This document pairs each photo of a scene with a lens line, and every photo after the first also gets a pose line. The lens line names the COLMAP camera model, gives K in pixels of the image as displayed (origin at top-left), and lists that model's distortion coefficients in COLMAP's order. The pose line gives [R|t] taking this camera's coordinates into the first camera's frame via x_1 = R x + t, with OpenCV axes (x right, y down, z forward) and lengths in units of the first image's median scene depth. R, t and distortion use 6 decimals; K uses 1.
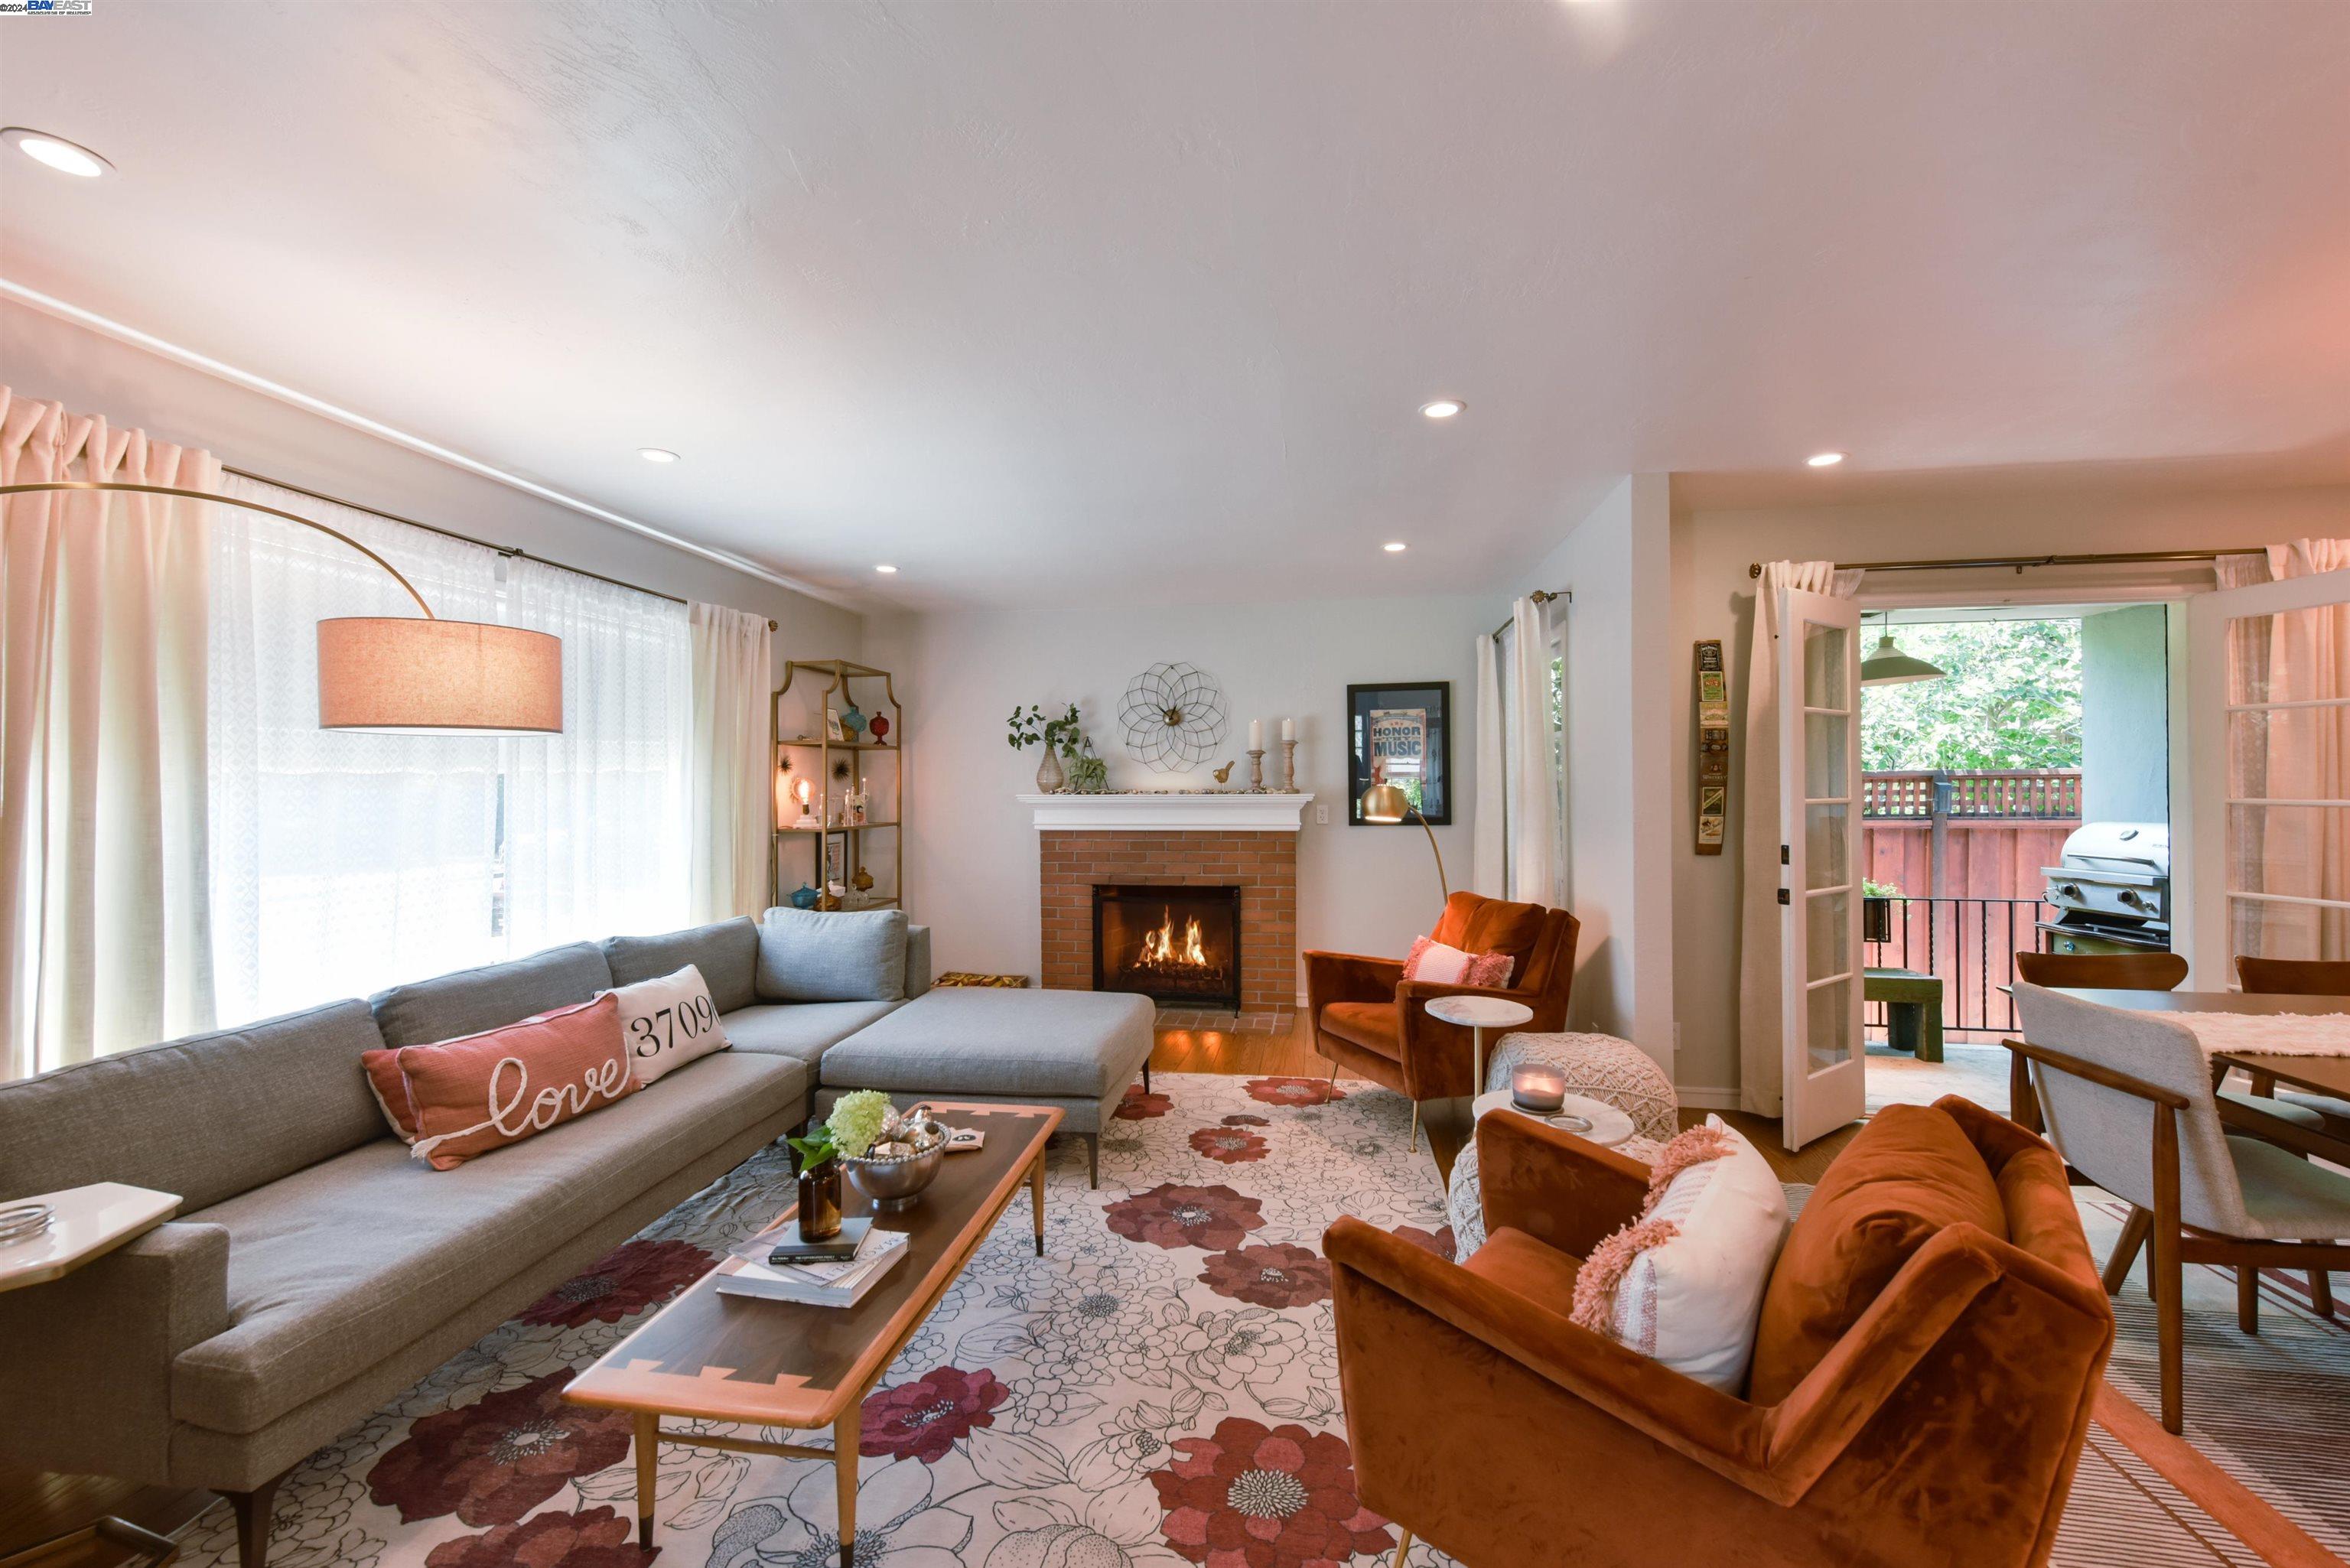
lens RADIAL K [[924.6, 0, 1180.4], [0, 924.6, 781.4], [0, 0, 1]] dist [0.006778, -0.001673]
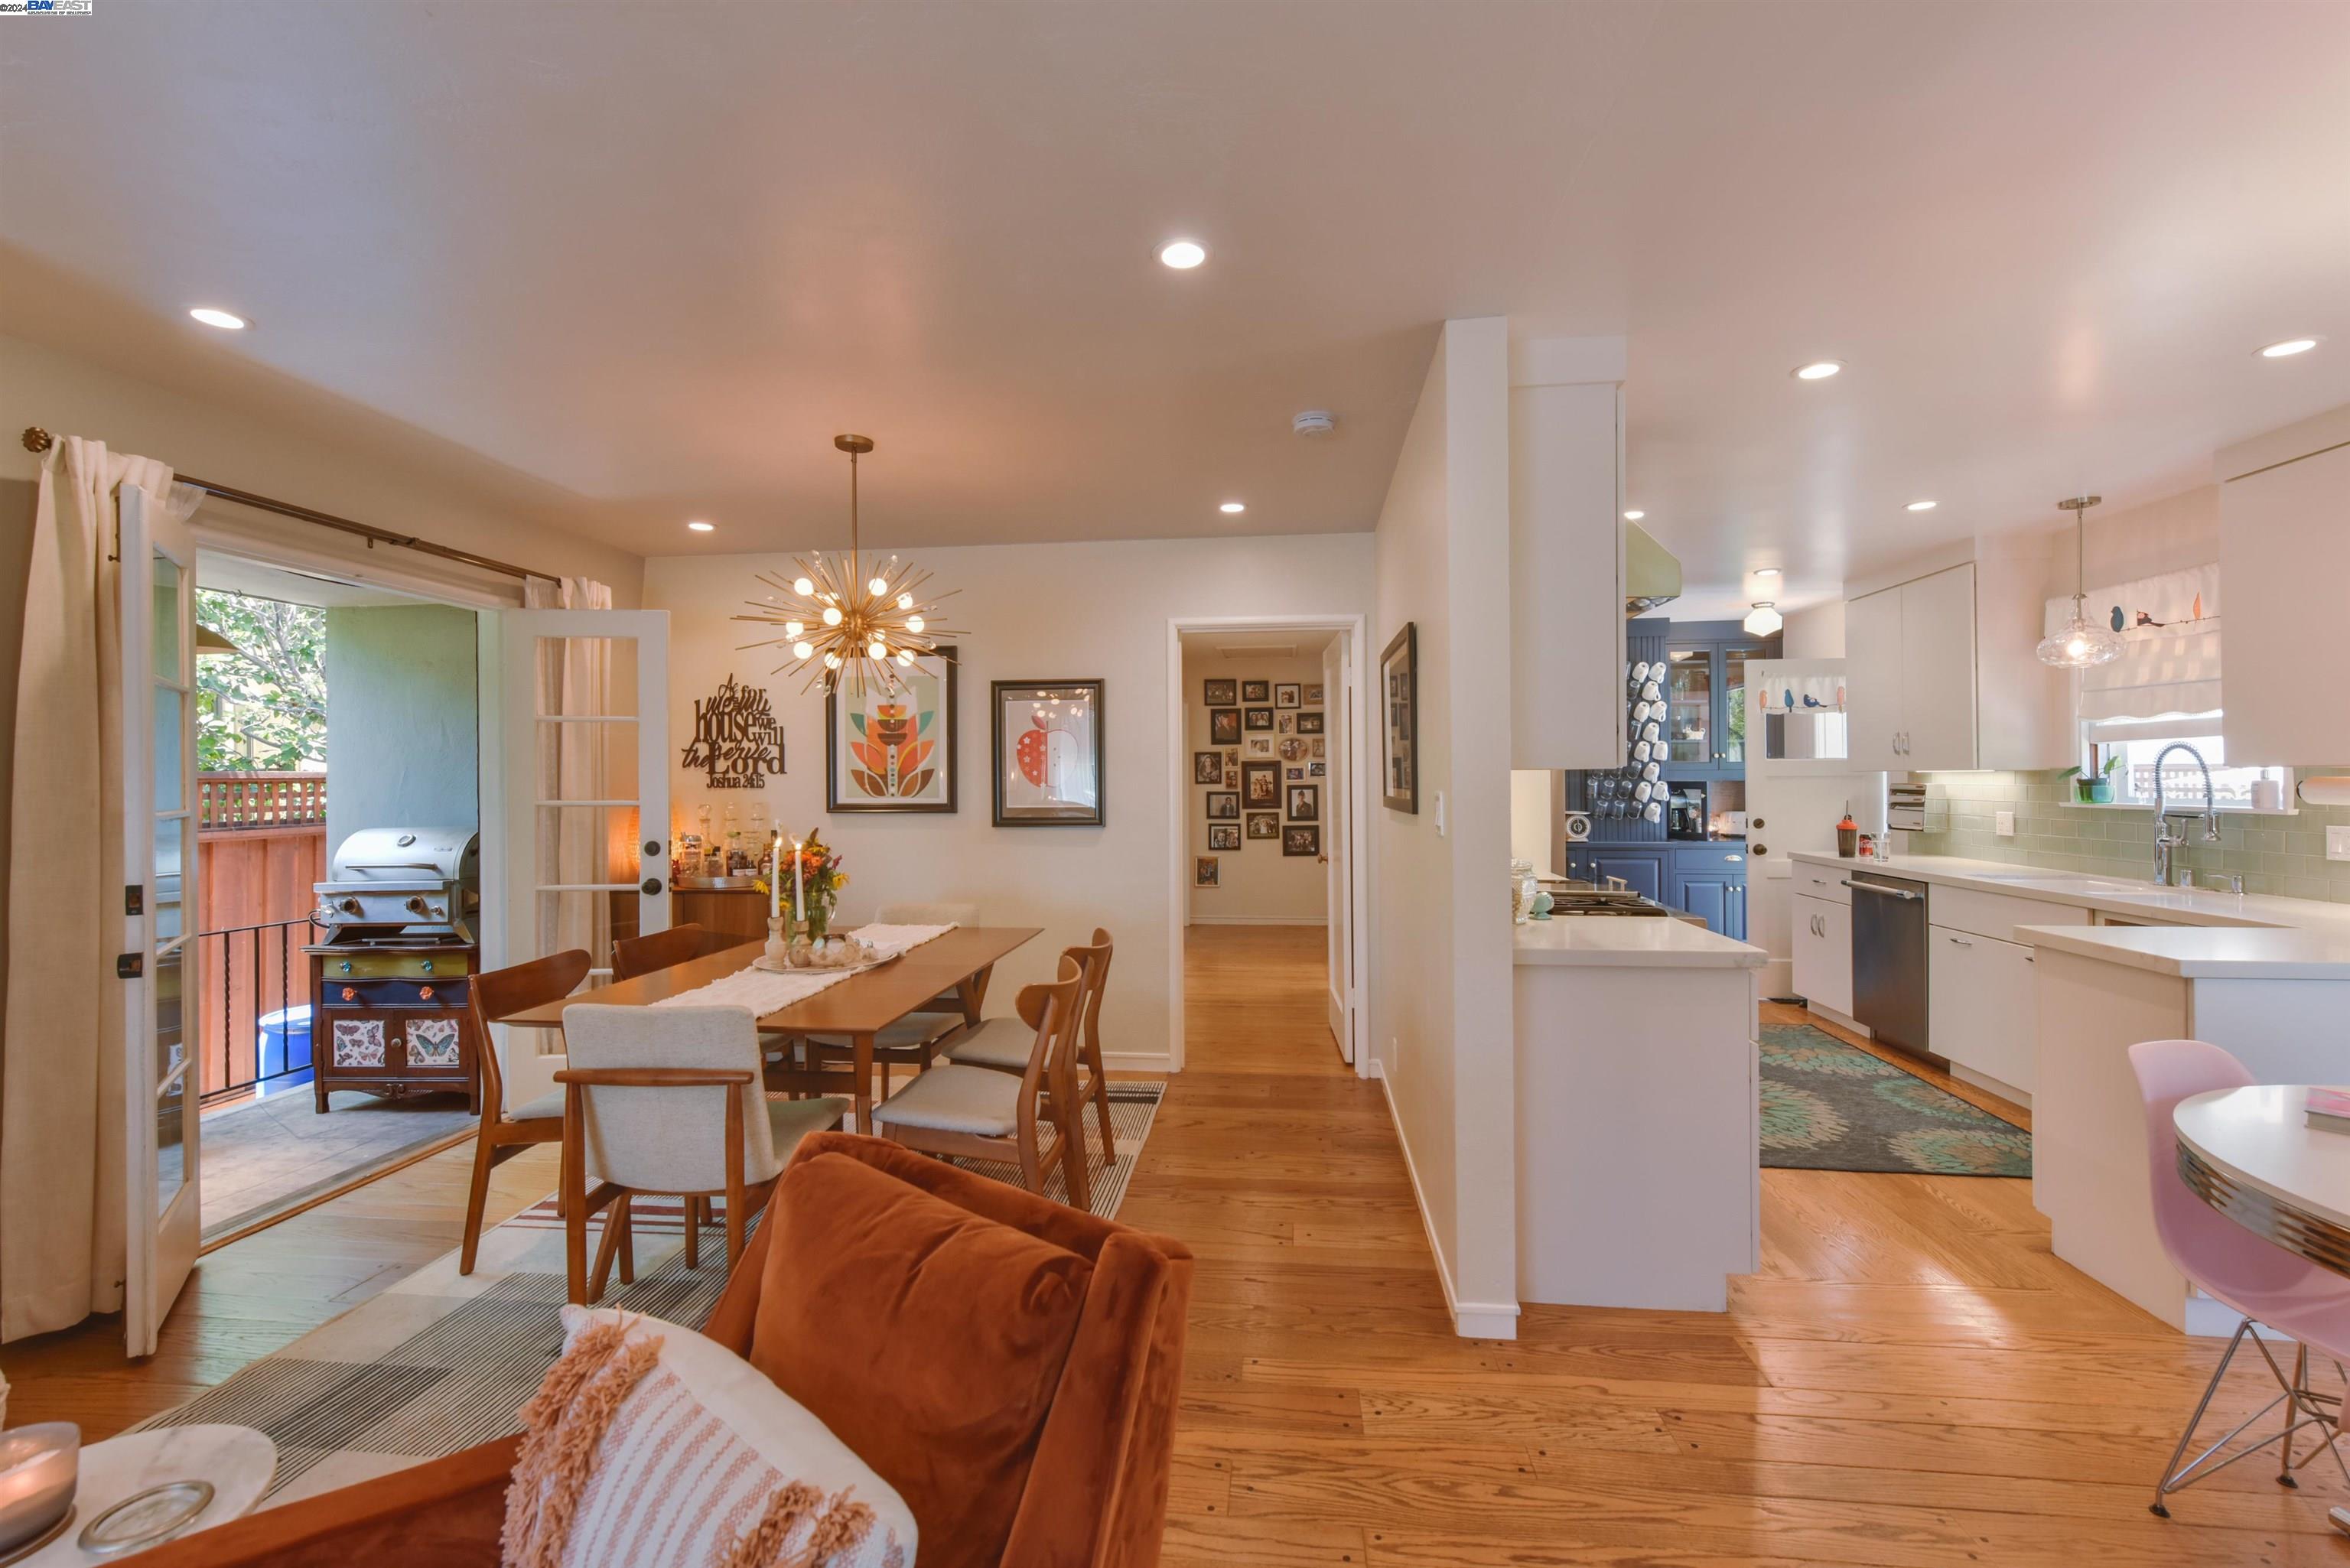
lens RADIAL K [[990.8, 0, 1176.3], [0, 990.8, 779.2], [0, 0, 1]] dist [0.001195, -0.000507]
pose [[-0.037312, 0.004588, 0.999293, -0.051912], [0.002666, 0.999986, -0.004492, -0.000008], [-0.999300, 0.002496, -0.037324, 0.254036]]
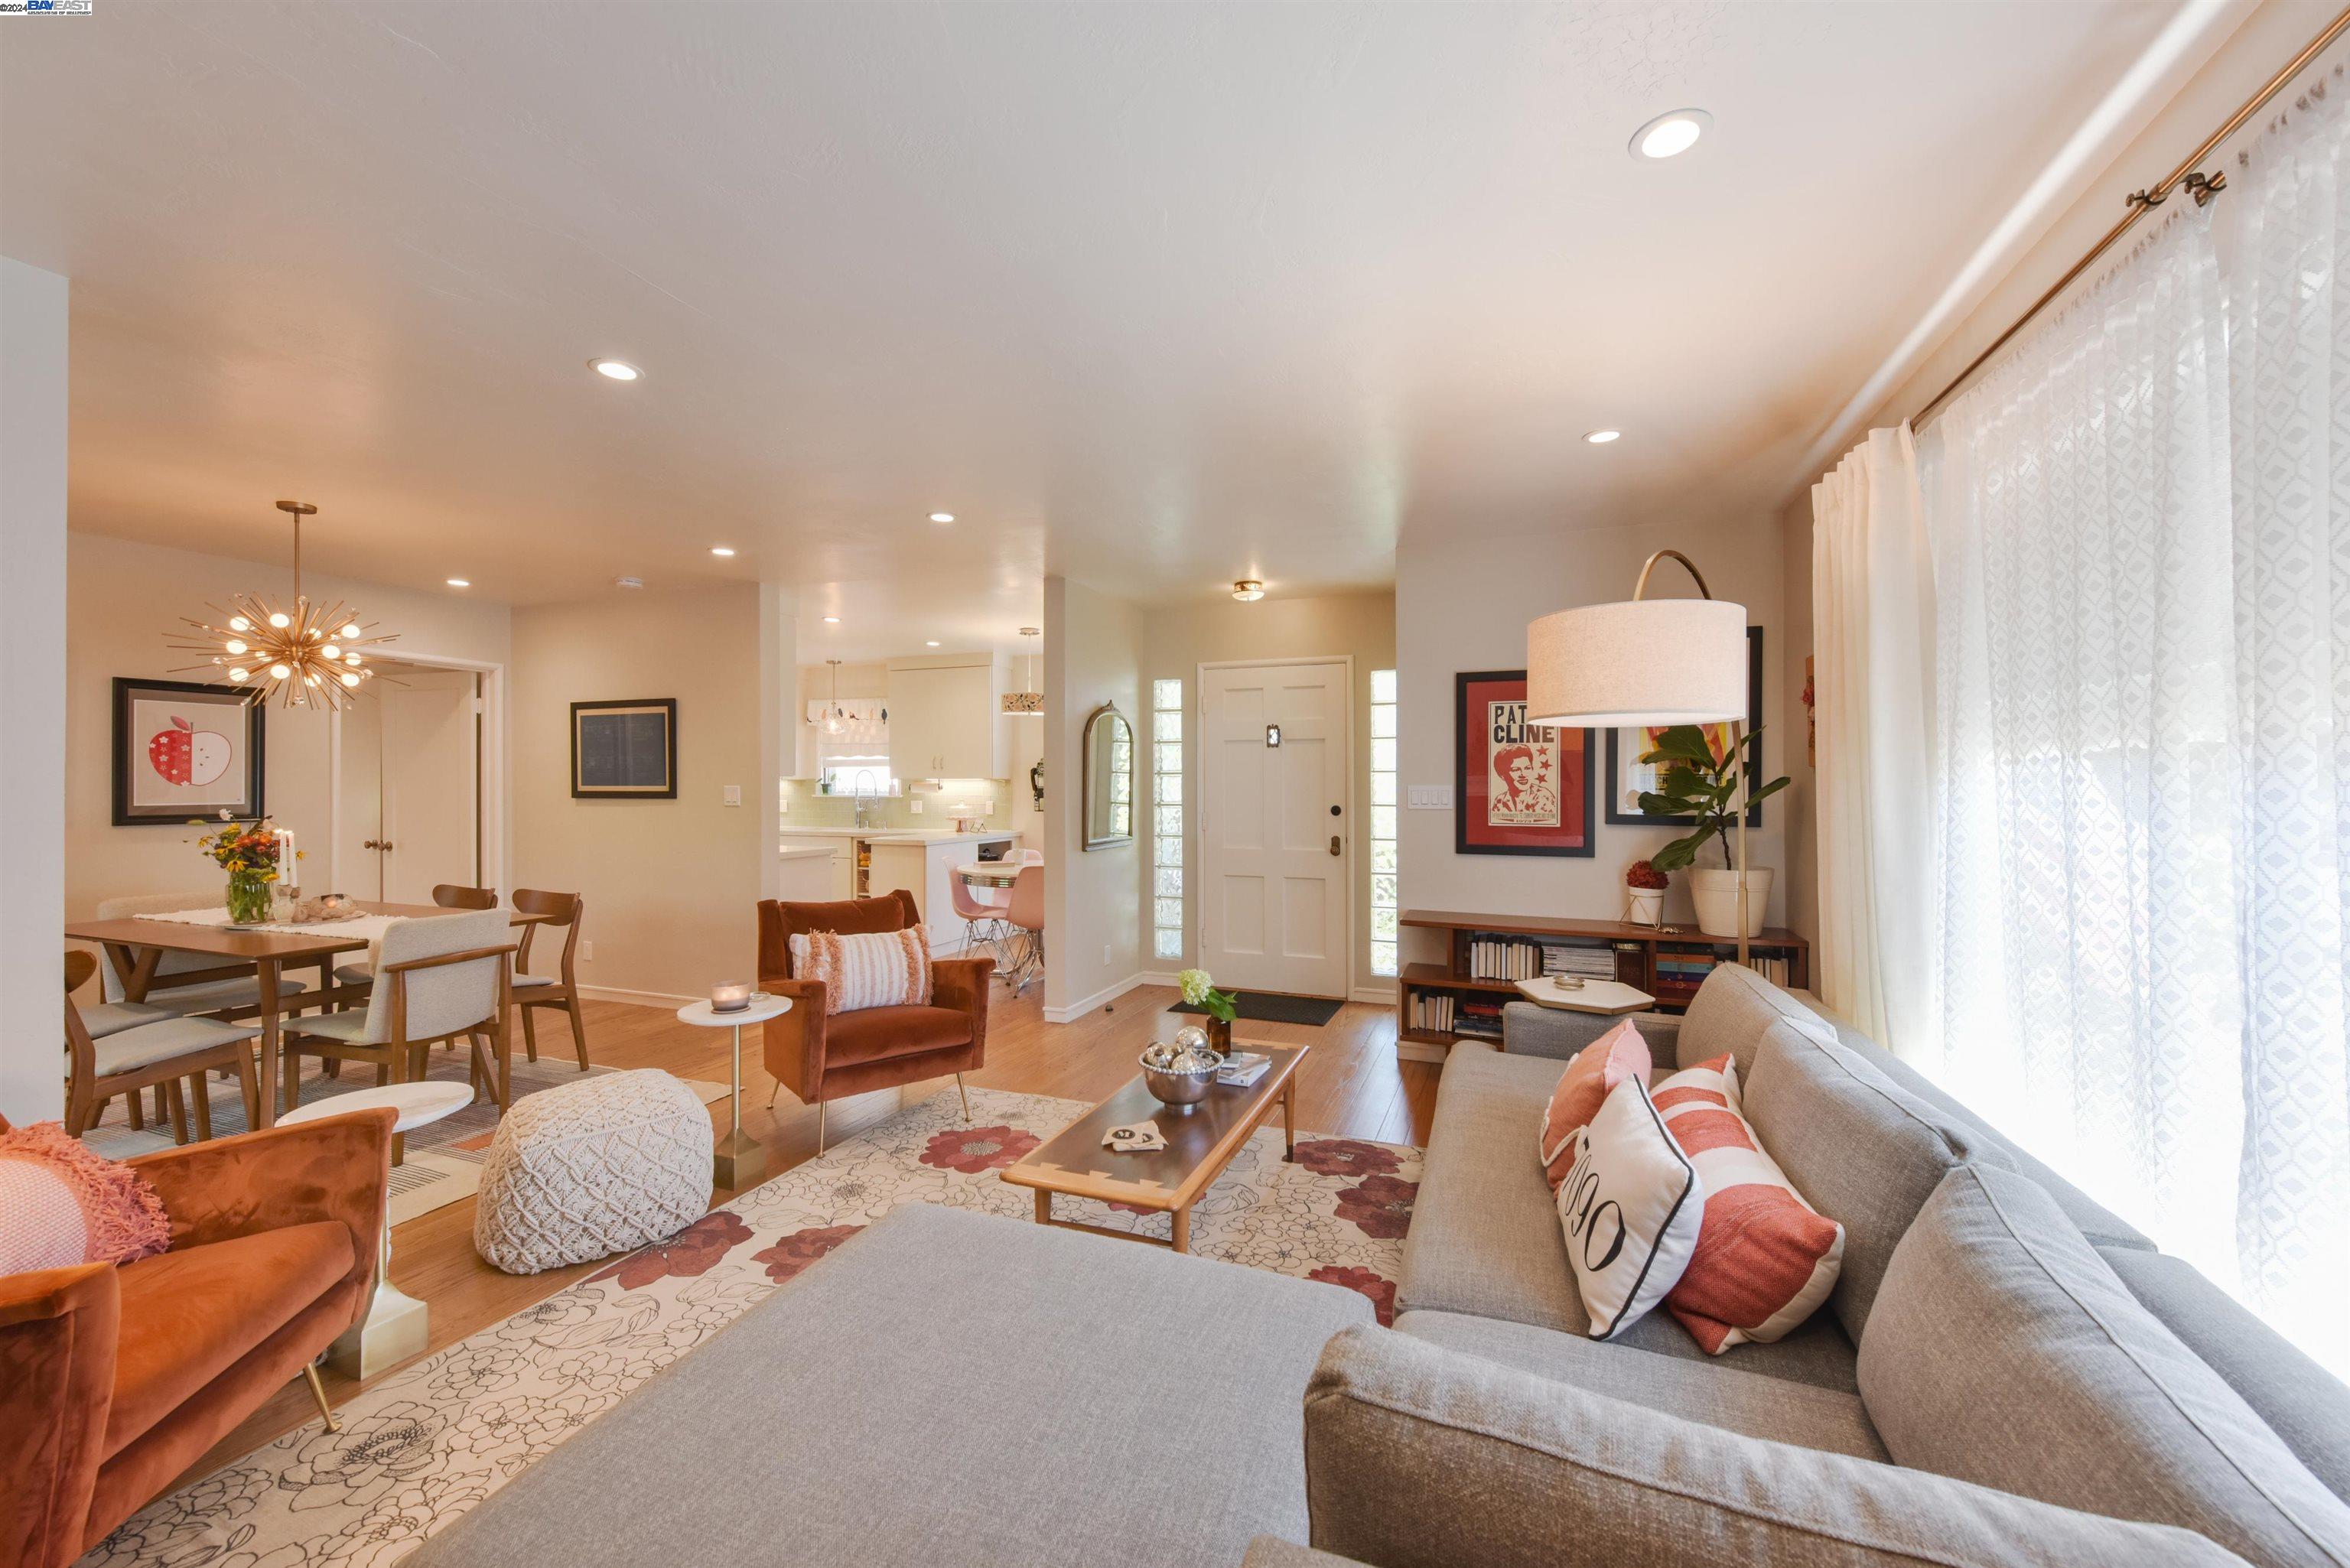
lens RADIAL K [[924.6, 0, 1172.9], [0, 924.6, 781.1], [0, 0, 1]] dist [0.006778, -0.001673]
pose [[-0.975551, 0.005516, 0.219705, -0.310821], [0.003874, 0.999961, -0.007902, 0.011532], [-0.219740, -0.006858, -0.975534, 1.205711]]
